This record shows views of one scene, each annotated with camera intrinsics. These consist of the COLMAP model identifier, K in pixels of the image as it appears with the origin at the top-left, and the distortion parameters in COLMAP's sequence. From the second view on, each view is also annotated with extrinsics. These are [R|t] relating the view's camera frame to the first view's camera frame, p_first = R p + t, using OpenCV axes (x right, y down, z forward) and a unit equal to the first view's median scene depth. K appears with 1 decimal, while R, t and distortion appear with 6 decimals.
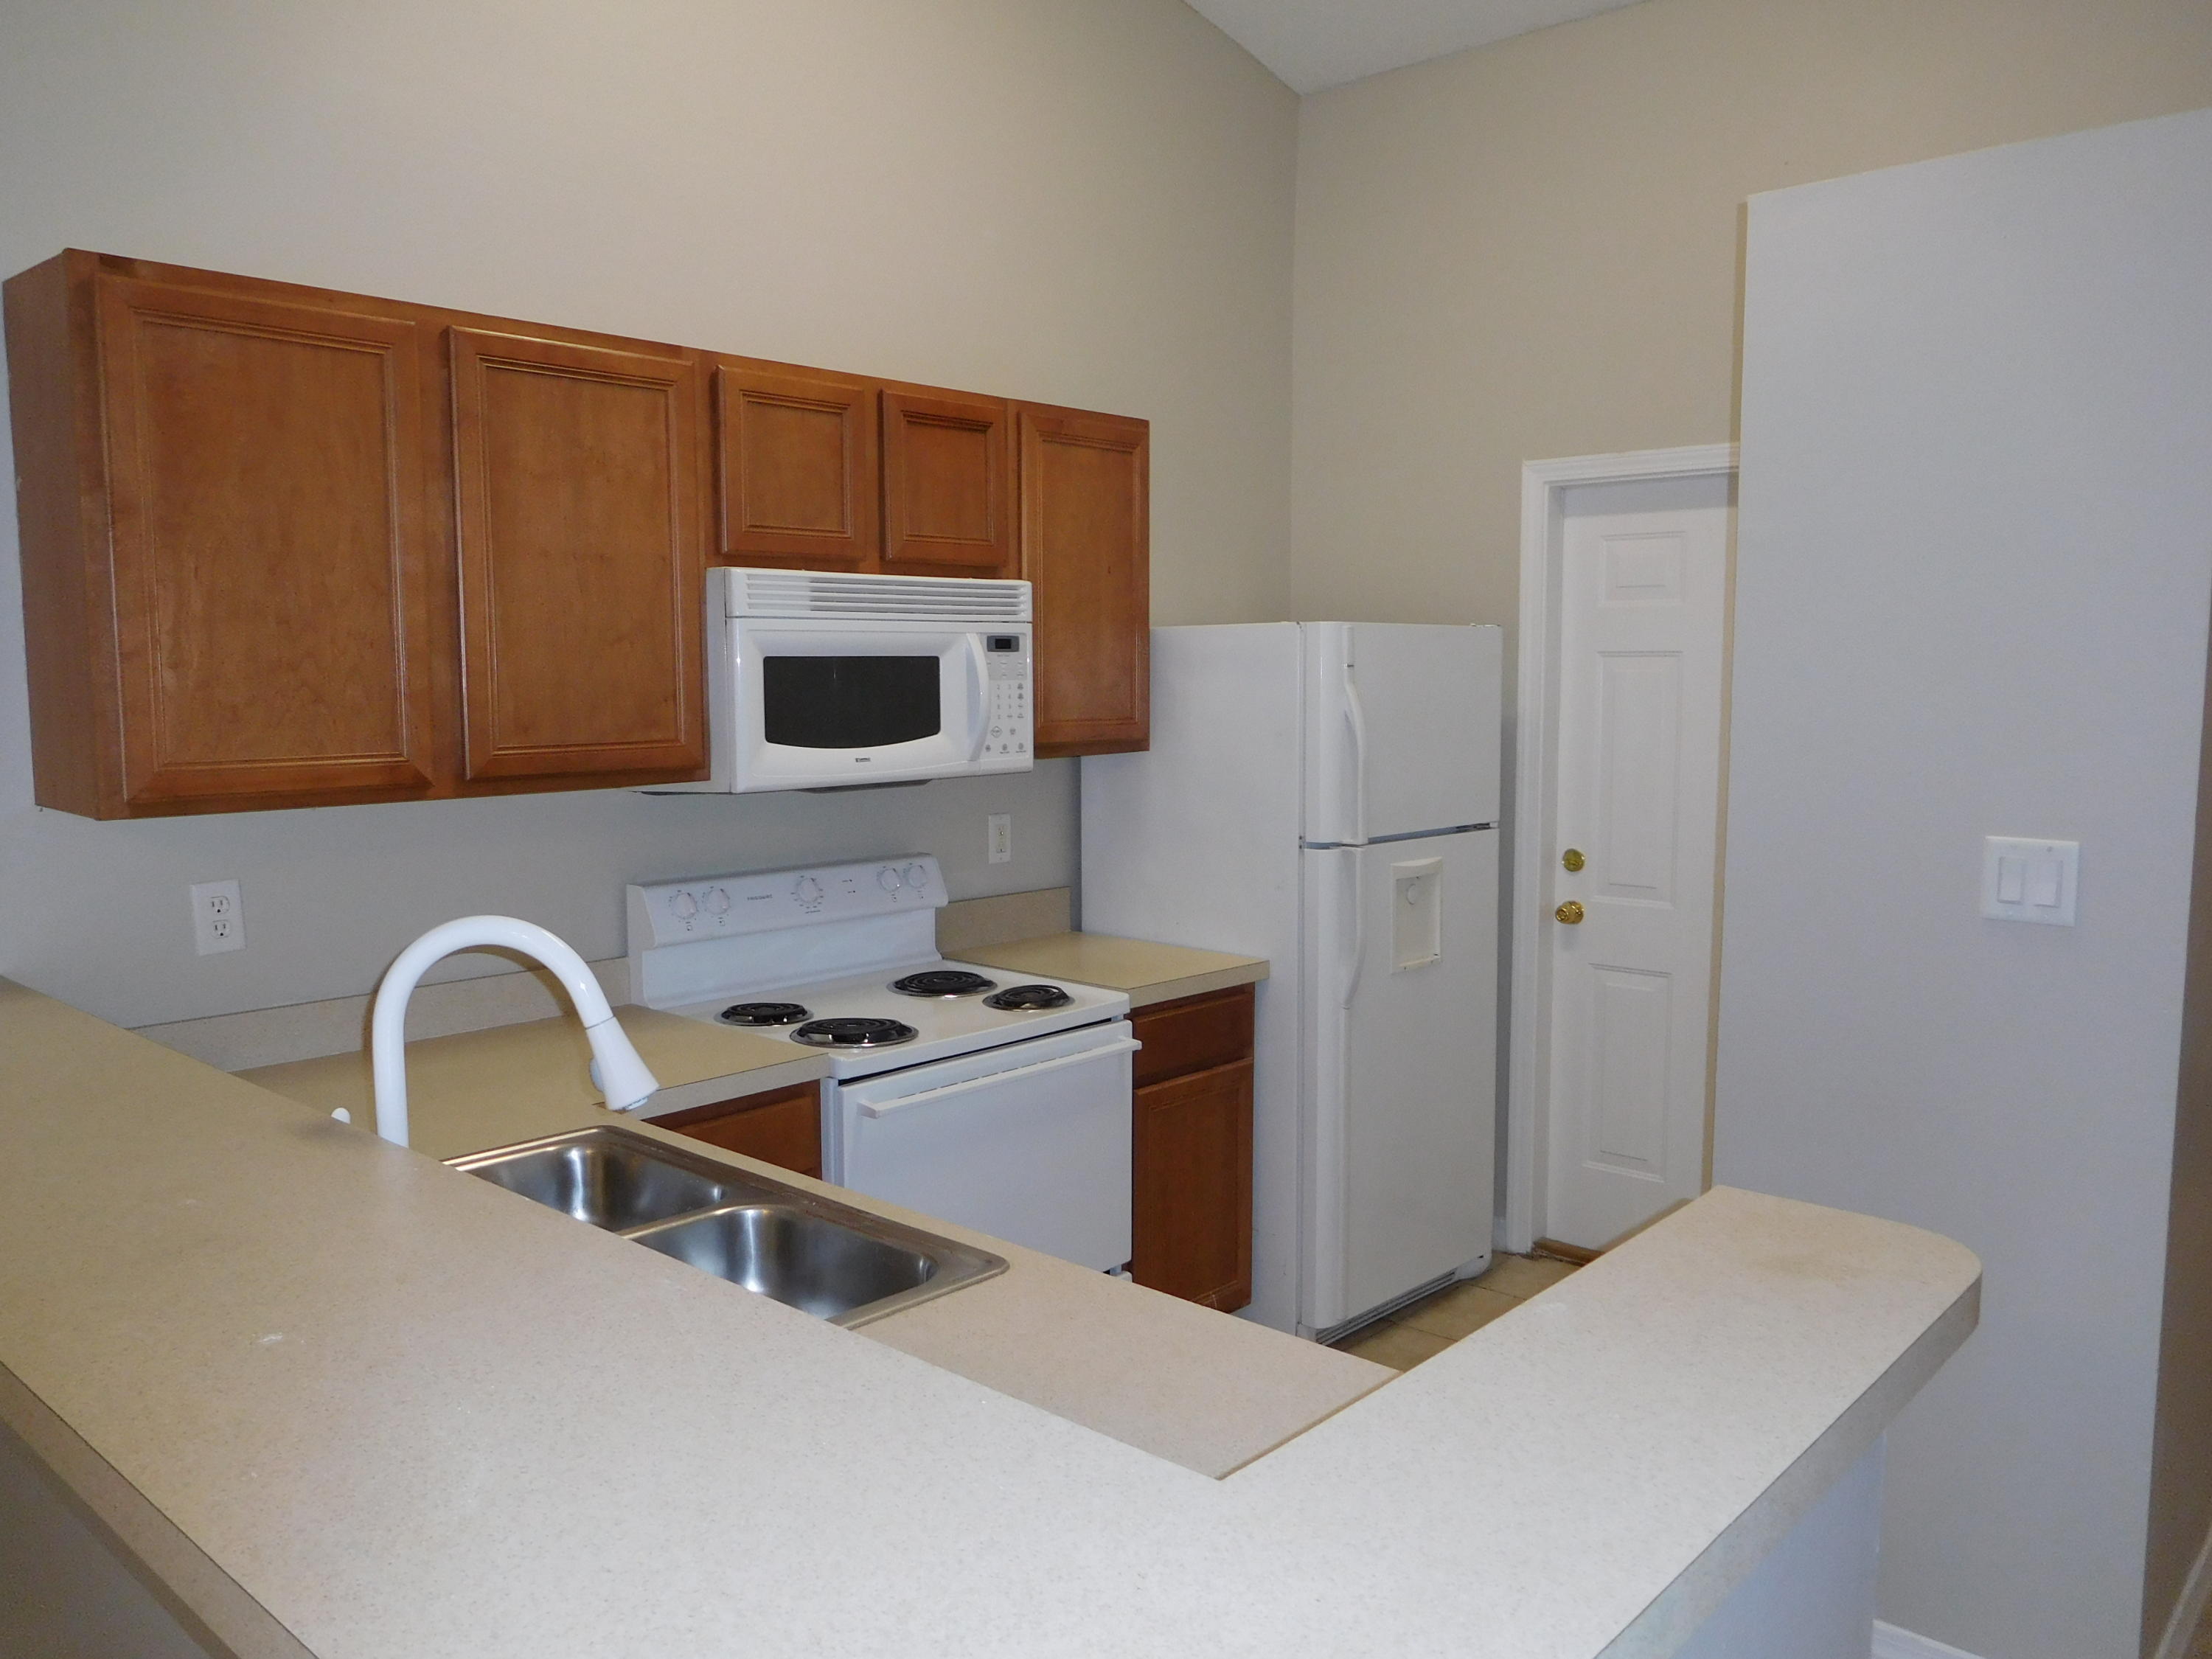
lens RADIAL K [[1663.7, 0, 1106.0], [0, 1663.7, 829.5], [0, 0, 1]] dist [-0.019880, 0.006187]
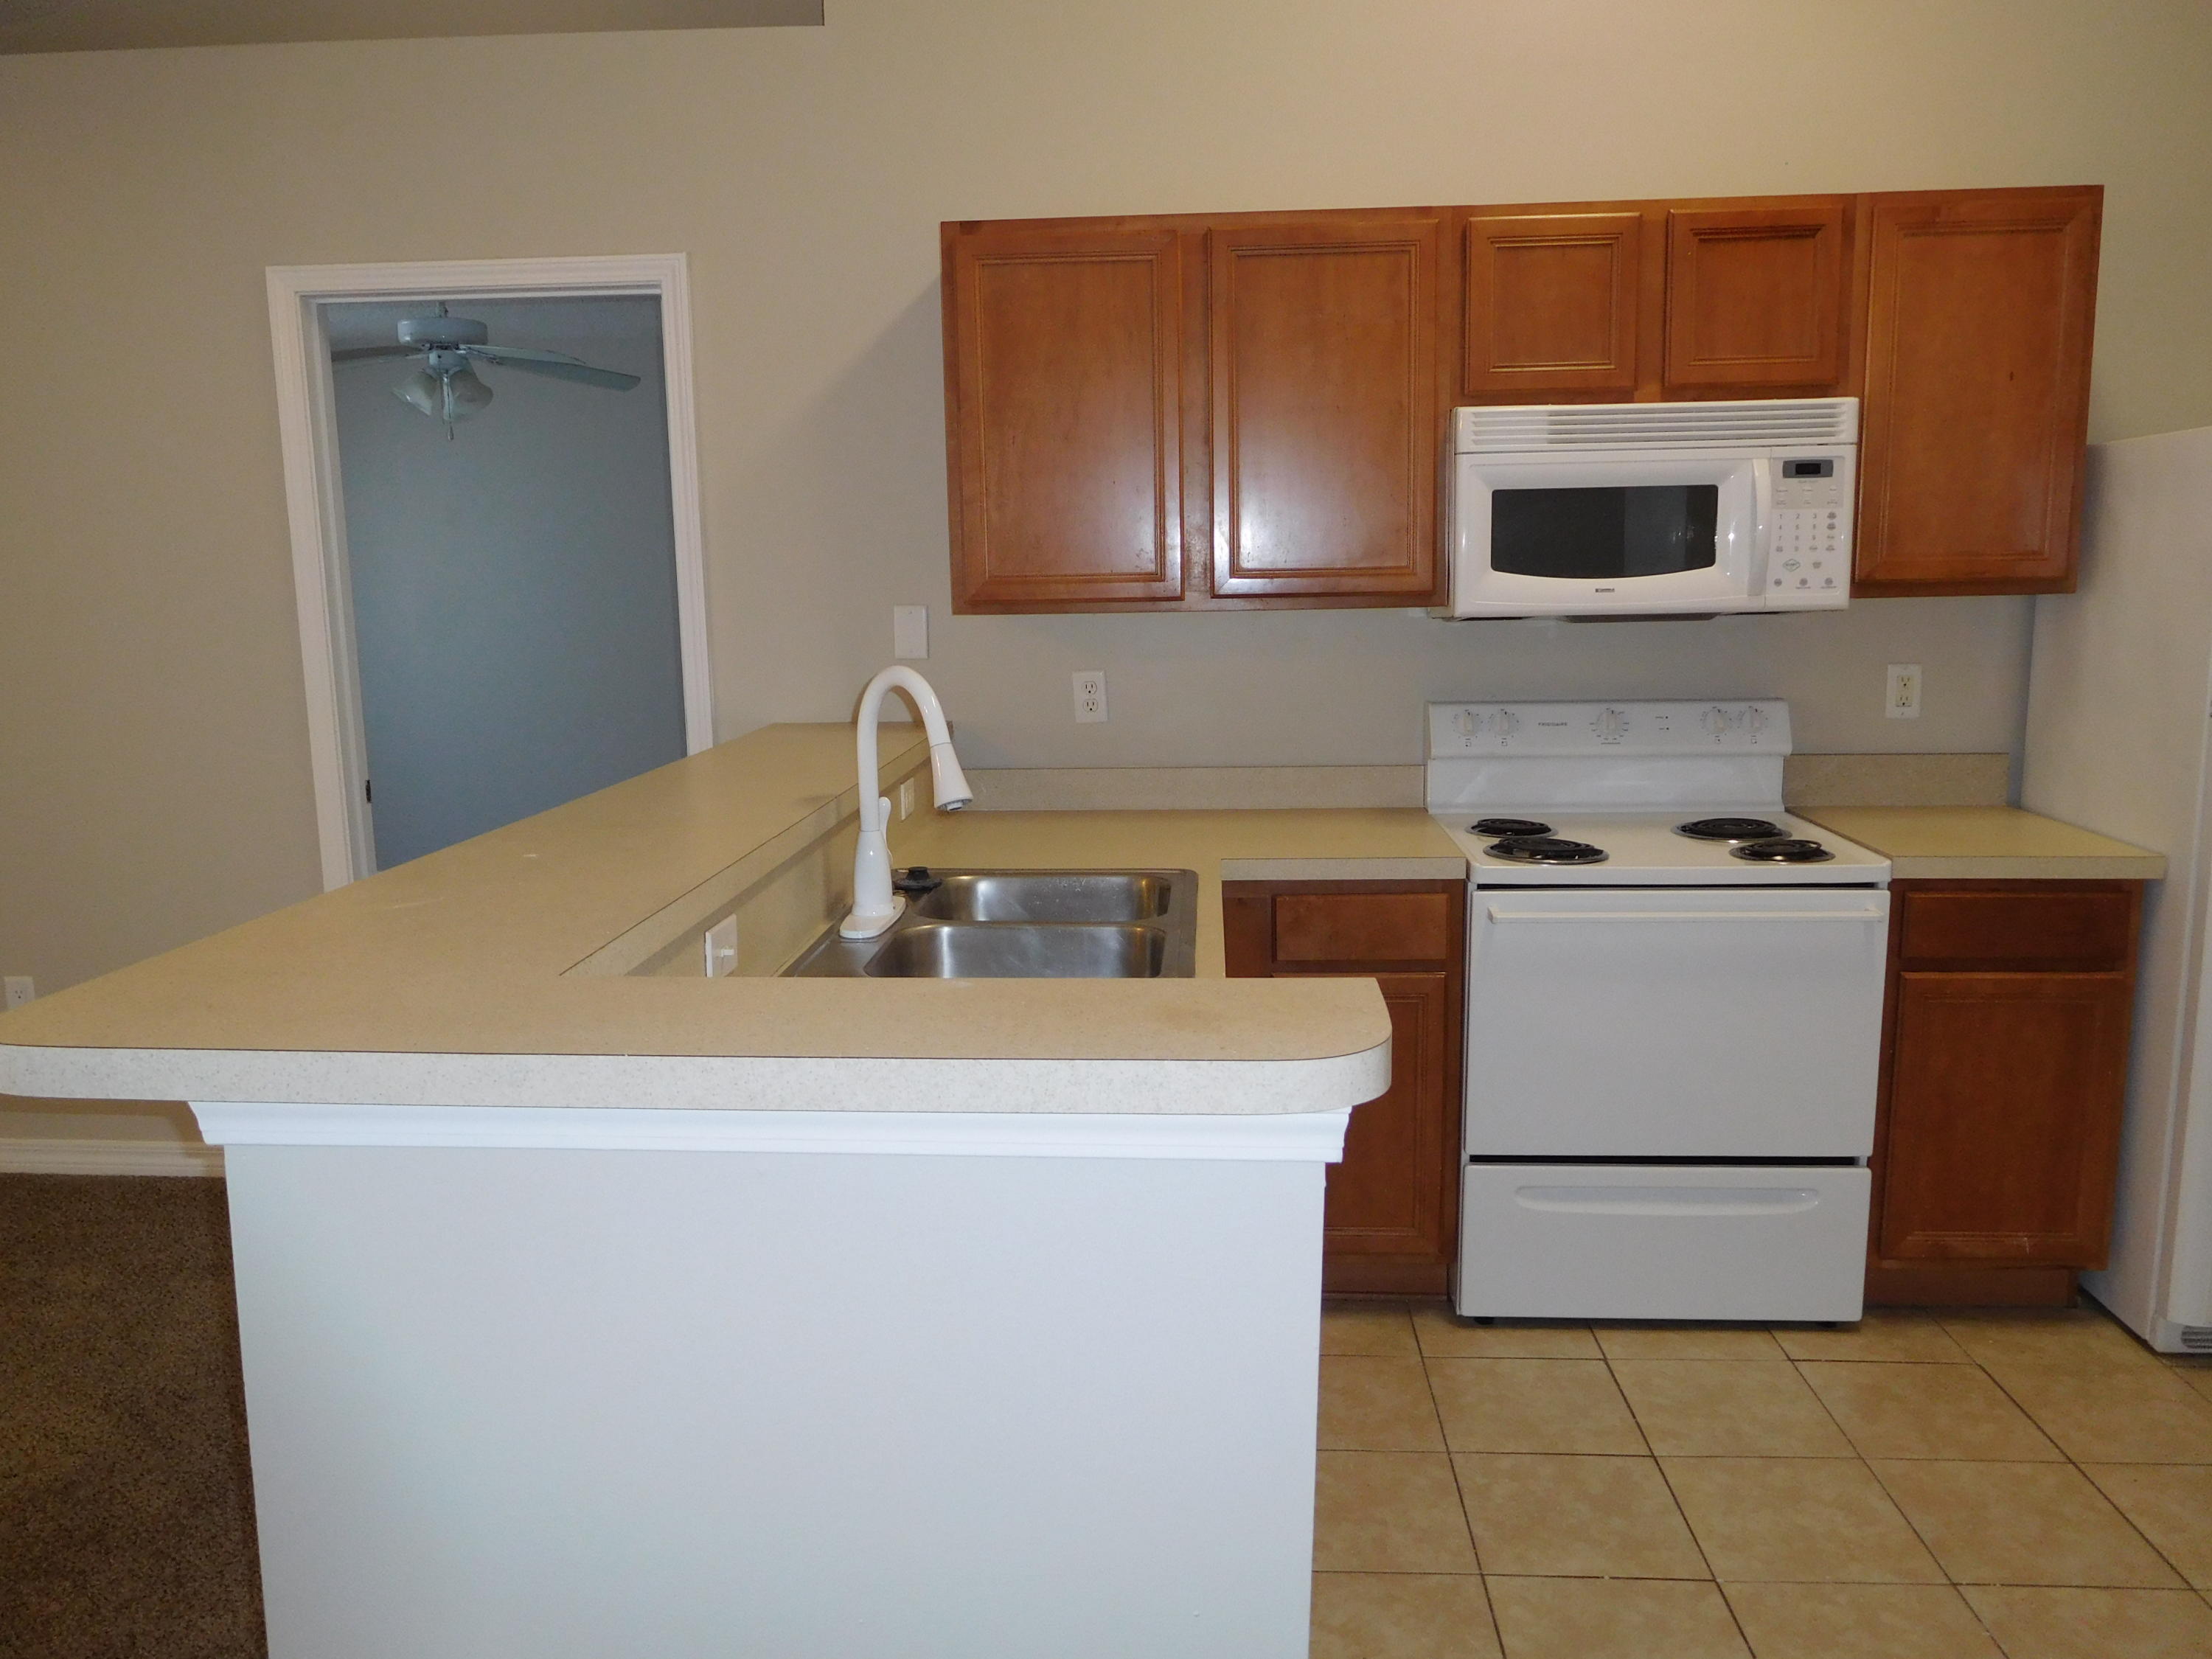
lens RADIAL K [[1663.7, 0, 1106.0], [0, 1663.7, 829.5], [0, 0, 1]] dist [-0.019880, 0.006187]
pose [[0.619006, 0.114692, -0.776966, 0.442508], [-0.060224, 0.993299, 0.098645, 0.020461], [0.783074, -0.014270, 0.621765, 0.121063]]
